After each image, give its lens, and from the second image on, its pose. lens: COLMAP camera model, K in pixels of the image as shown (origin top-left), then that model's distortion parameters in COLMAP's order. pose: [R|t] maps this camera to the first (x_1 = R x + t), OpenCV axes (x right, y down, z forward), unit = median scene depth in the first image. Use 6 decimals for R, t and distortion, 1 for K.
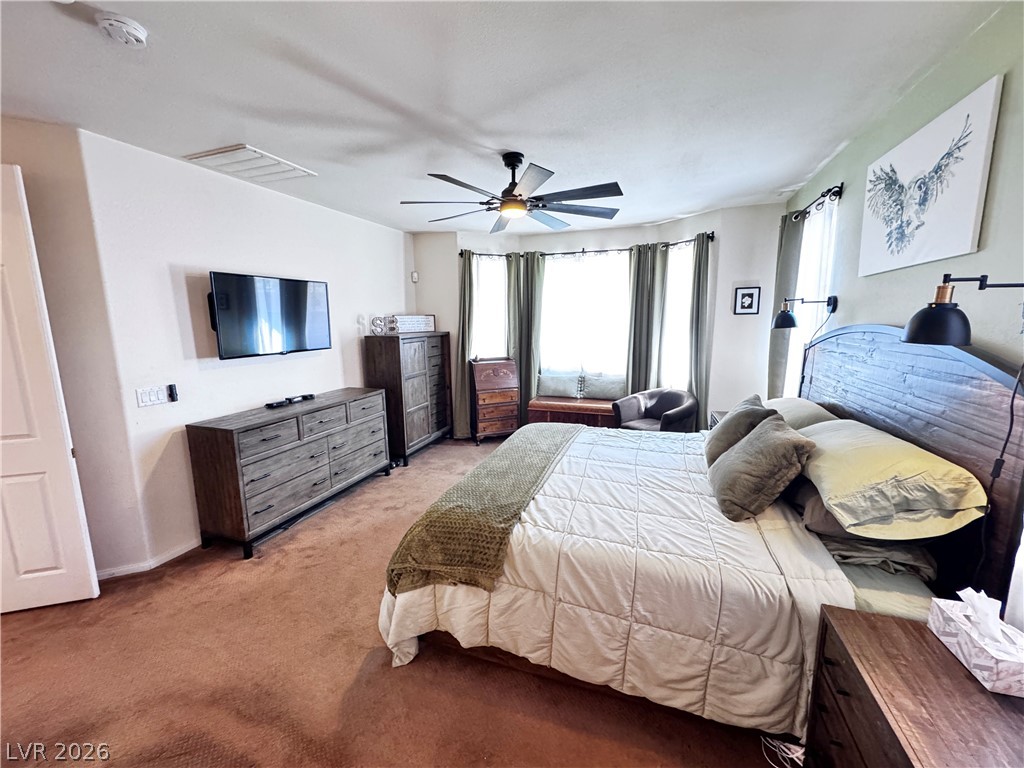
lens RADIAL K [[407.4, 0, 510.9], [0, 407.4, 382.9], [0, 0, 1]] dist [-0.002820, 0.000013]
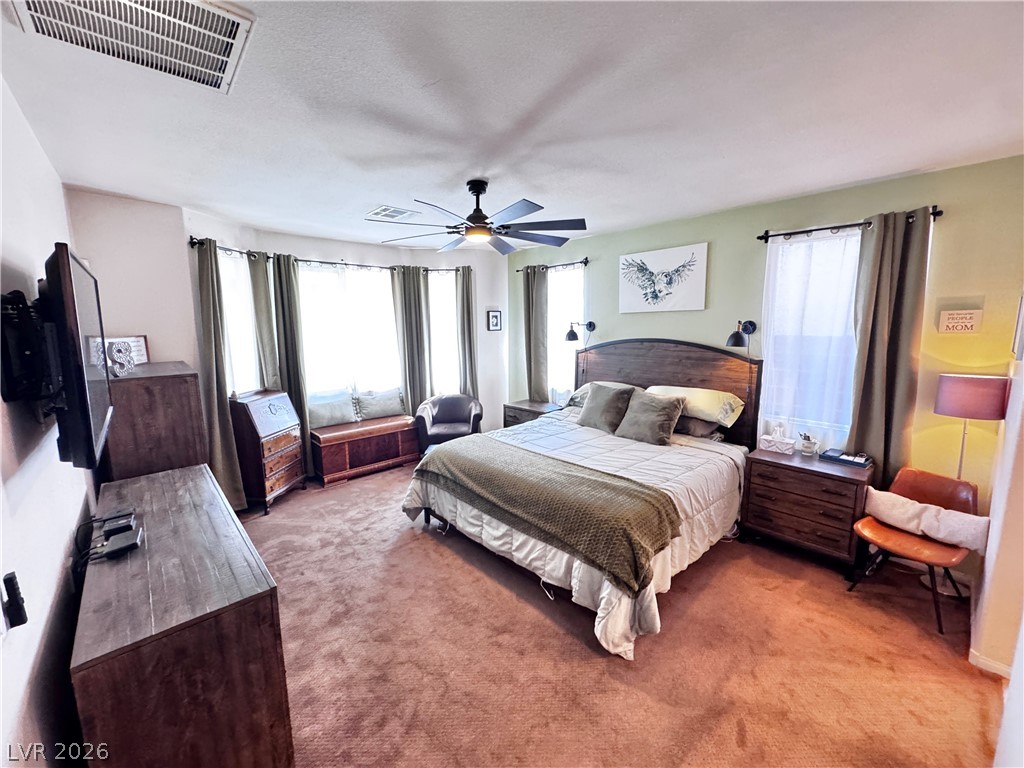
lens RADIAL K [[407.4, 0, 512.8], [0, 407.4, 383.7], [0, 0, 1]] dist [-0.002820, 0.000013]
pose [[0.467415, -0.125421, 0.875096, -0.598055], [0.144134, 0.987451, 0.064538, -0.072672], [-0.872209, 0.095965, 0.479627, 0.311644]]
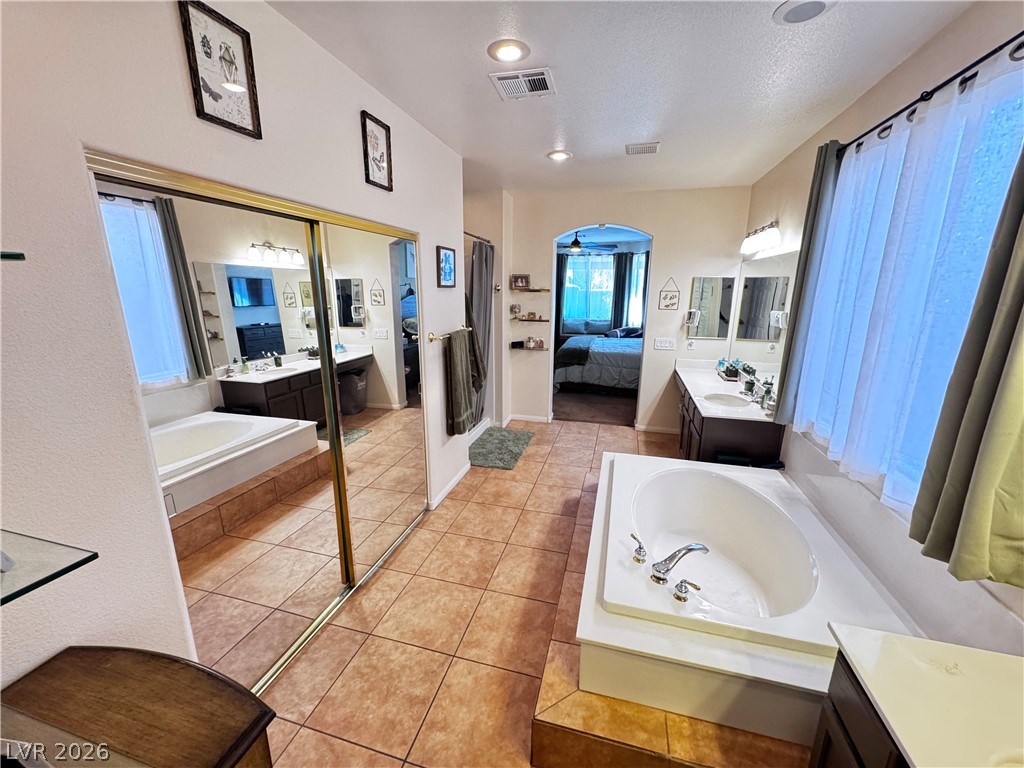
lens RADIAL K [[407.4, 0, 510.5], [0, 407.4, 385.9], [0, 0, 1]] dist [-0.002820, 0.000013]
pose [[0.996893, -0.009364, 0.078205, -0.417563], [0.003054, 0.996757, 0.080410, 0.161712], [-0.078704, -0.079922, 0.993689, -1.100747]]
